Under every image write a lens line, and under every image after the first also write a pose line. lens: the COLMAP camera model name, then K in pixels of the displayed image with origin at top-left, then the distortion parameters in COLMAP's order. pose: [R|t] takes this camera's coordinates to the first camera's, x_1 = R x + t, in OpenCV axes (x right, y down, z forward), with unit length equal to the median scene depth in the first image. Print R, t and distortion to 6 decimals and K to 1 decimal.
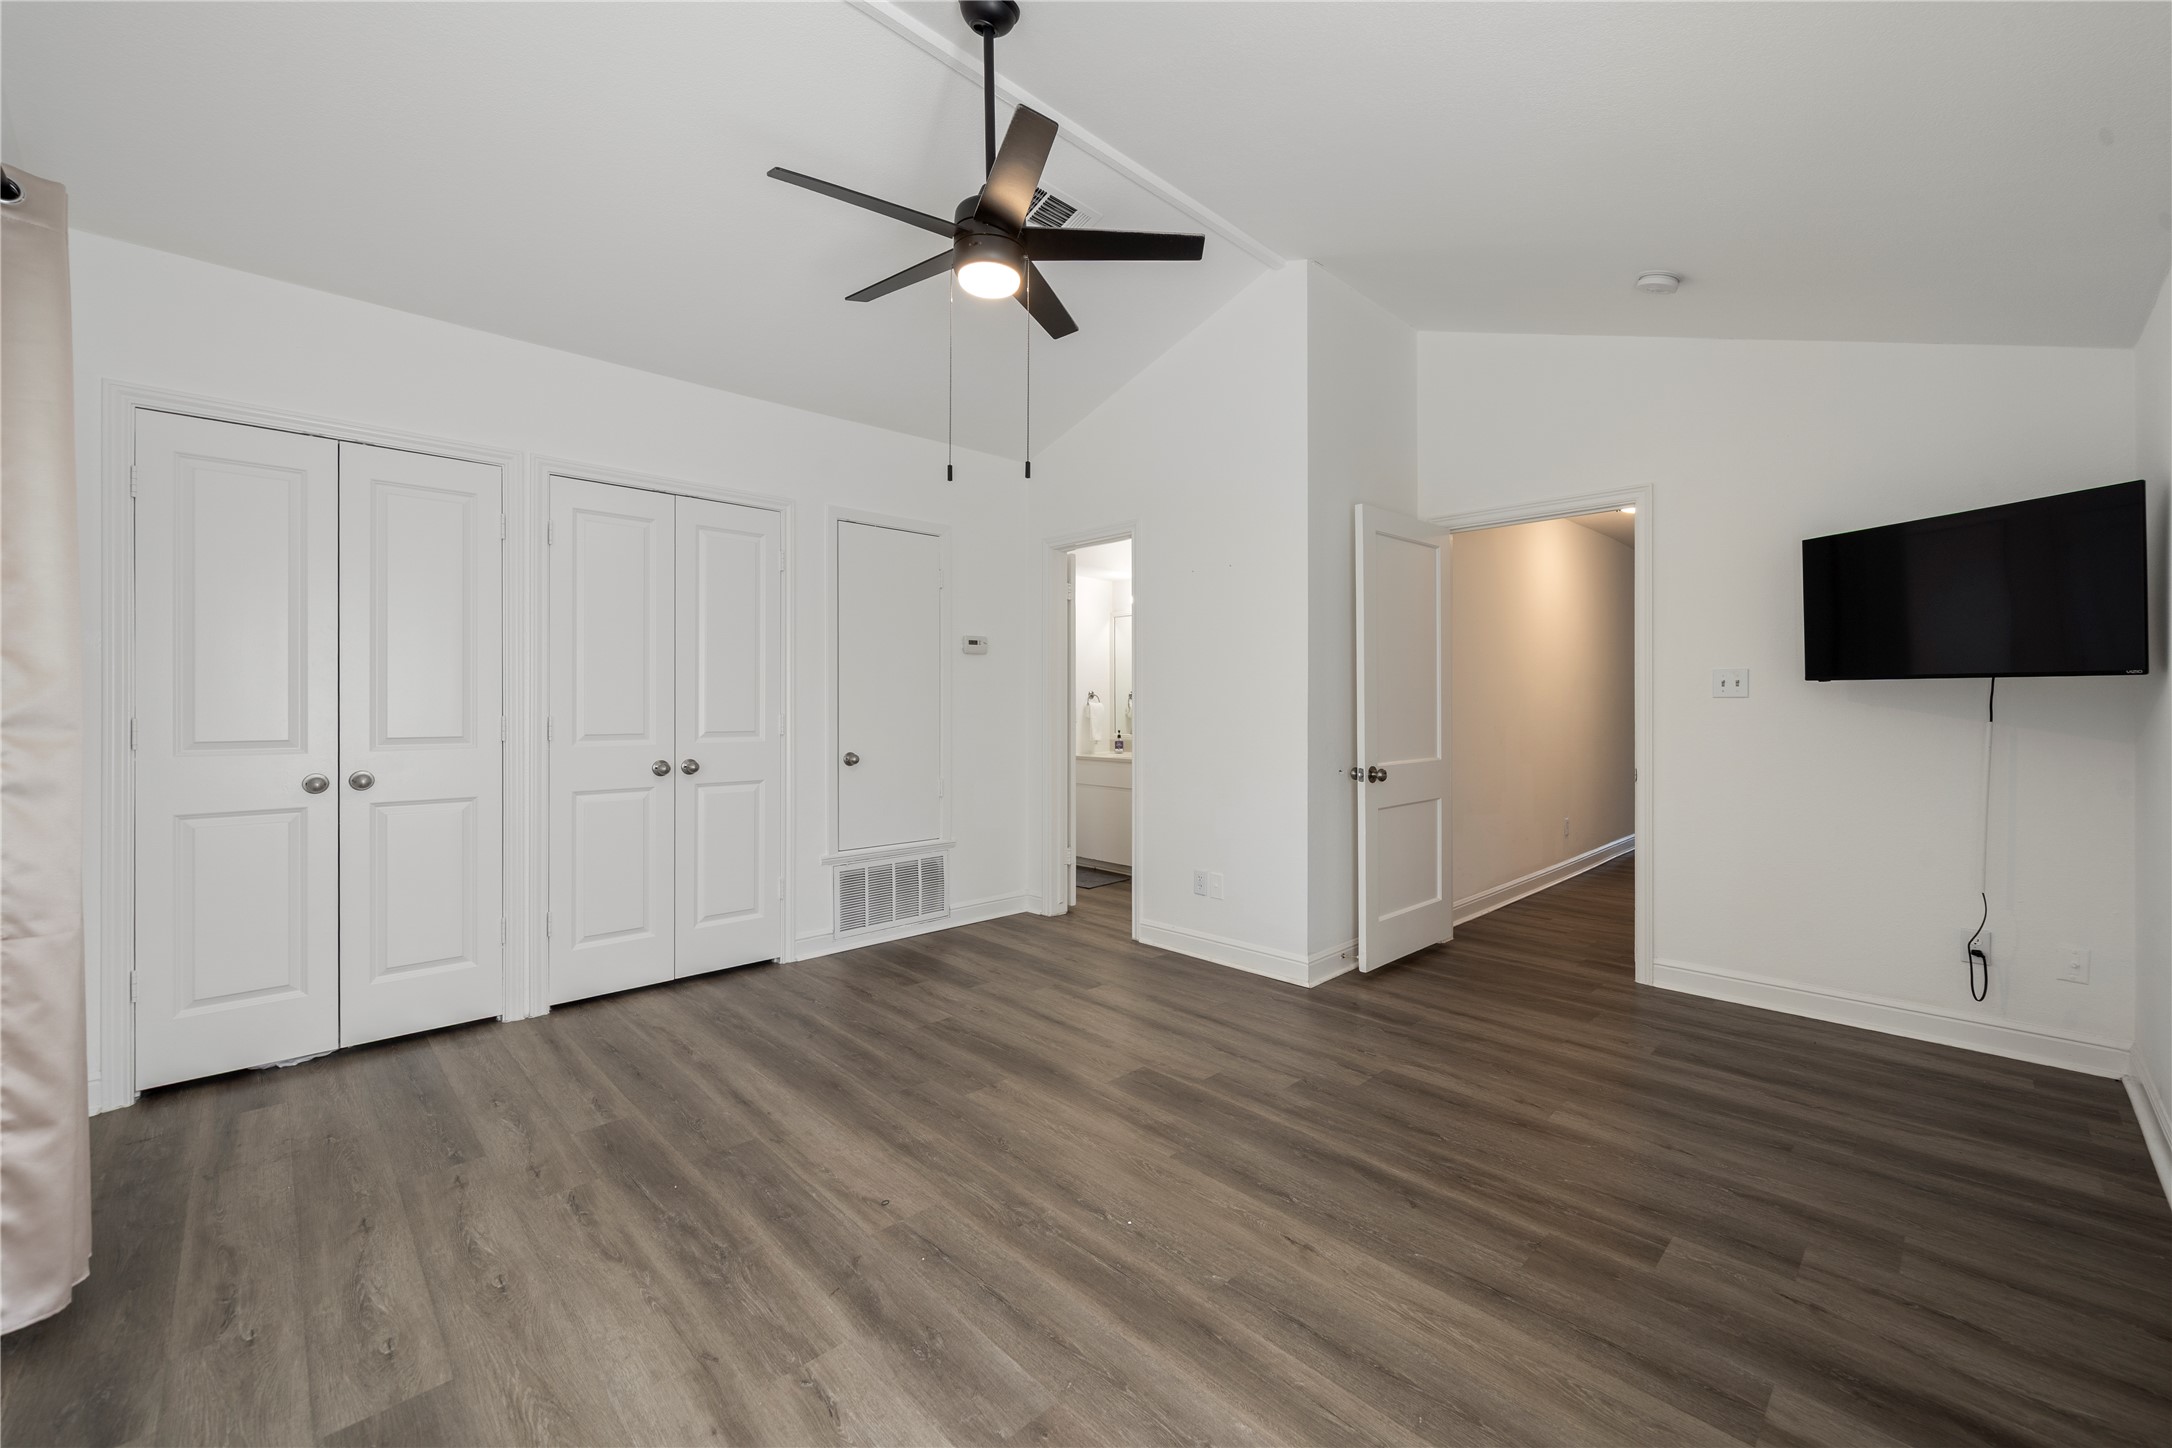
lens RADIAL K [[861.6, 0, 1091.9], [0, 861.6, 725.6], [0, 0, 1]] dist [-0.001424, 0.001285]
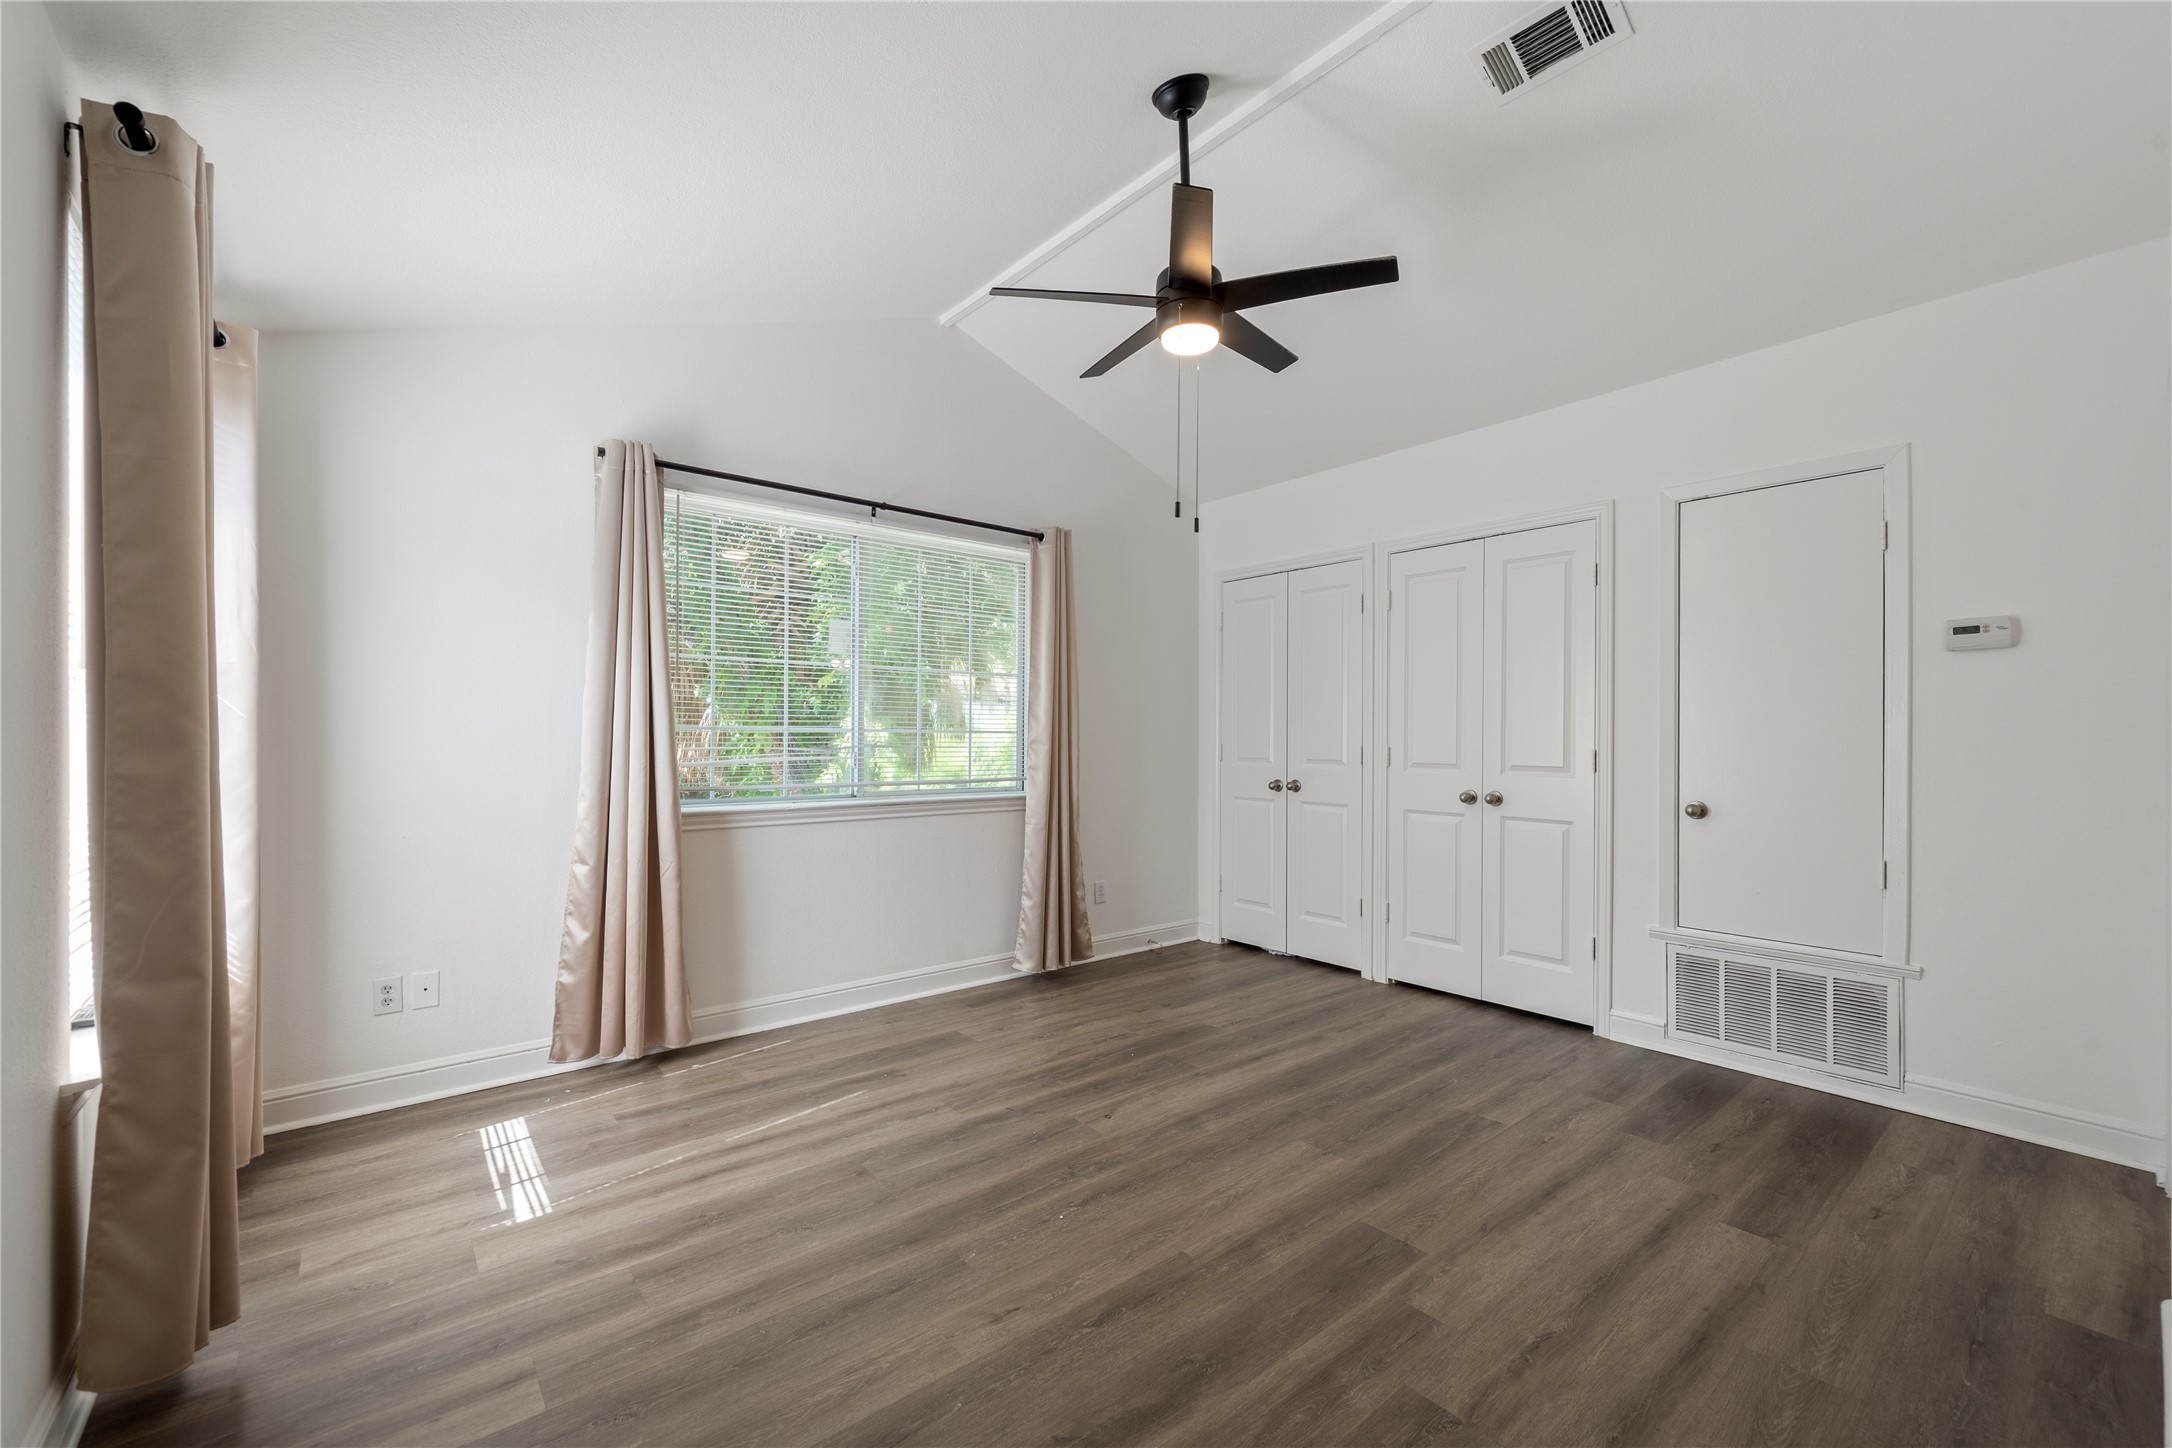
lens RADIAL K [[861.6, 0, 1091.9], [0, 861.6, 725.6], [0, 0, 1]] dist [-0.001424, 0.001285]
pose [[-0.064770, -0.014338, -0.997797, 0.816387], [-0.030256, 0.999465, -0.012398, -0.017698], [0.997441, 0.029386, -0.065169, 0.791557]]
